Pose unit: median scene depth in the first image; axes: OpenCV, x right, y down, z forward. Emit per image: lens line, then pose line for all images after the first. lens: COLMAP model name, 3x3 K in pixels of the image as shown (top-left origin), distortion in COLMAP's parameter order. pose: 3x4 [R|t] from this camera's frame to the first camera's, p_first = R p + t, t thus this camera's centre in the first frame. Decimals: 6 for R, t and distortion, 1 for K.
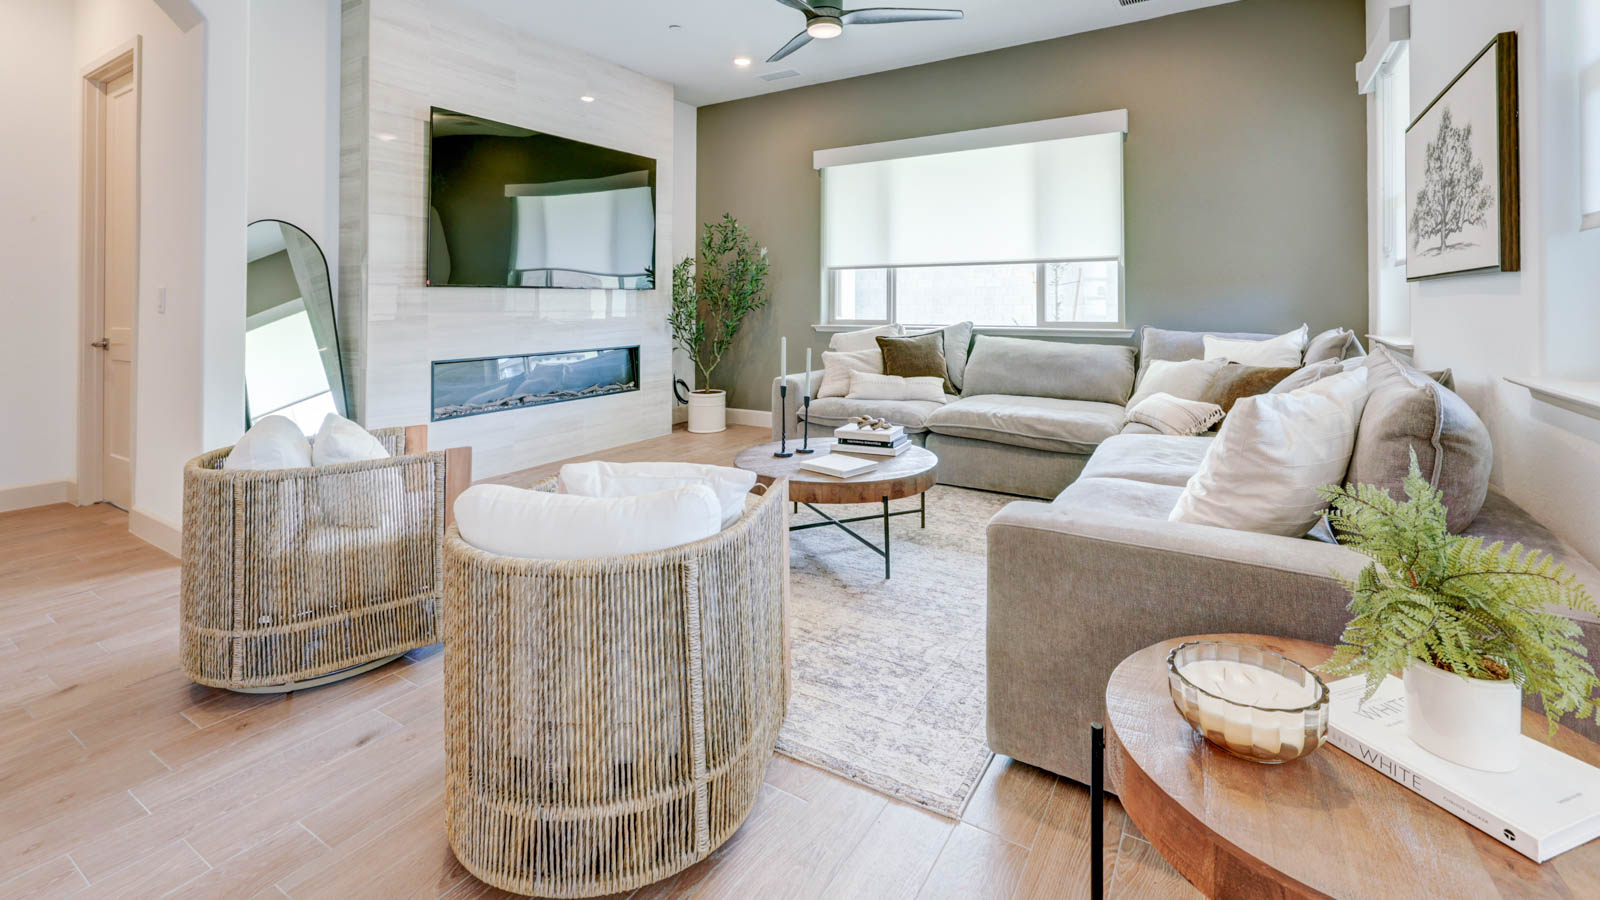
lens RADIAL K [[684.0, 0, 818.6], [0, 684.0, 419.4], [0, 0, 1]] dist [0.001195, 0.000105]
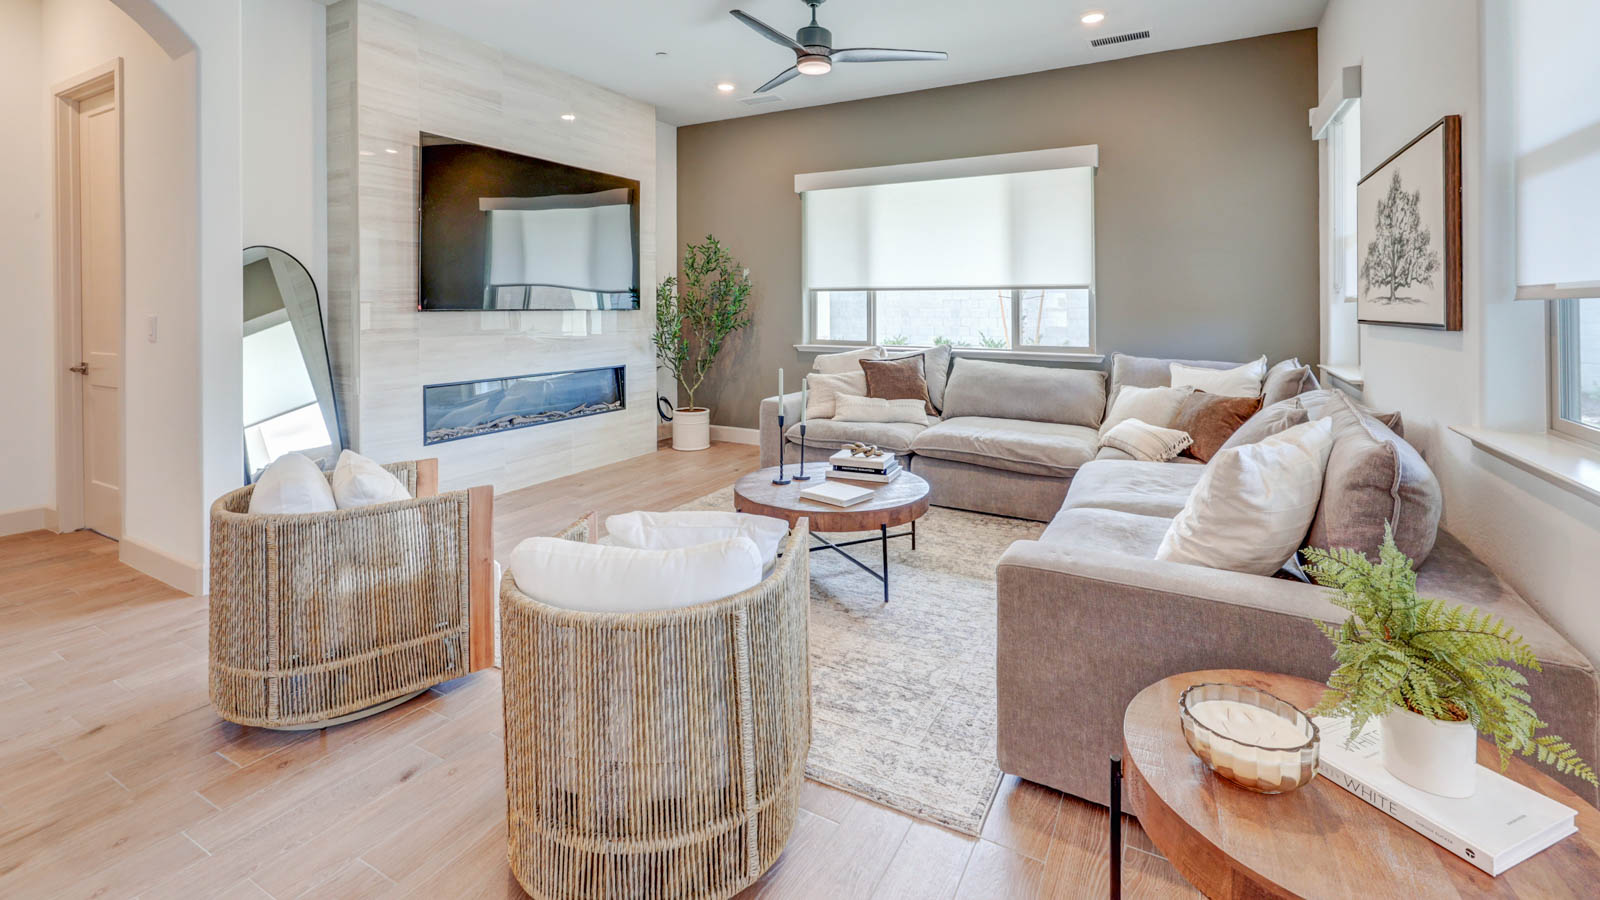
lens RADIAL K [[678.9, 0, 811.6], [0, 678.9, 426.8], [0, 0, 1]] dist [0.001144, 0.000249]
pose [[0.998847, -0.003313, 0.047901, -0.078469], [0.002829, 0.999944, 0.010171, -0.060828], [-0.047932, -0.010024, 0.998800, -0.051802]]
